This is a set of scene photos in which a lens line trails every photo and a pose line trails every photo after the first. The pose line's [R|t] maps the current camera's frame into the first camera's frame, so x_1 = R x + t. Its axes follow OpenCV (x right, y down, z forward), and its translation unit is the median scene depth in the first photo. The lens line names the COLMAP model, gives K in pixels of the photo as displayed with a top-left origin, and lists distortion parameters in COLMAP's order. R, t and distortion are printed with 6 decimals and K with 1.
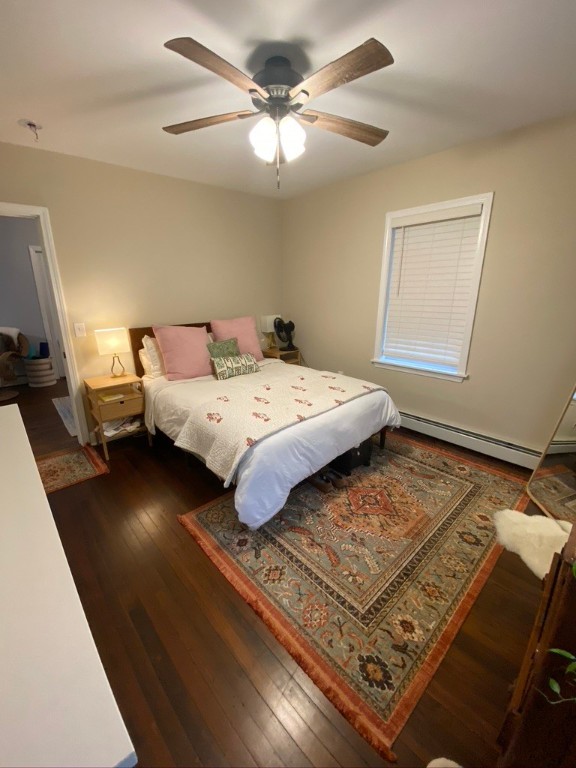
lens RADIAL K [[311.7, 0, 288.0], [0, 311.7, 384.0], [0, 0, 1]] dist [0.019831, -0.019413]
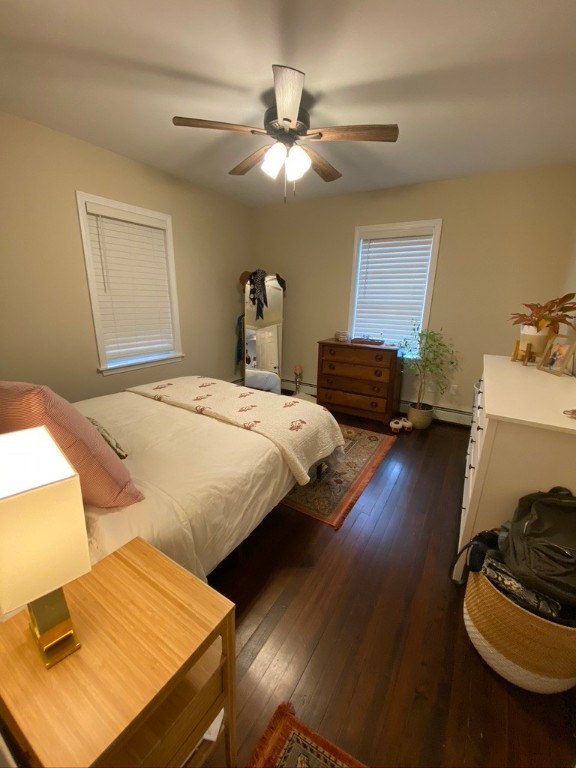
lens RADIAL K [[311.7, 0, 288.0], [0, 311.7, 384.0], [0, 0, 1]] dist [0.019831, -0.019413]
pose [[-0.282816, -0.262849, 0.922456, -0.891210], [0.236325, 0.912977, 0.332603, -0.273160], [-0.929605, 0.312064, -0.196086, 0.983131]]
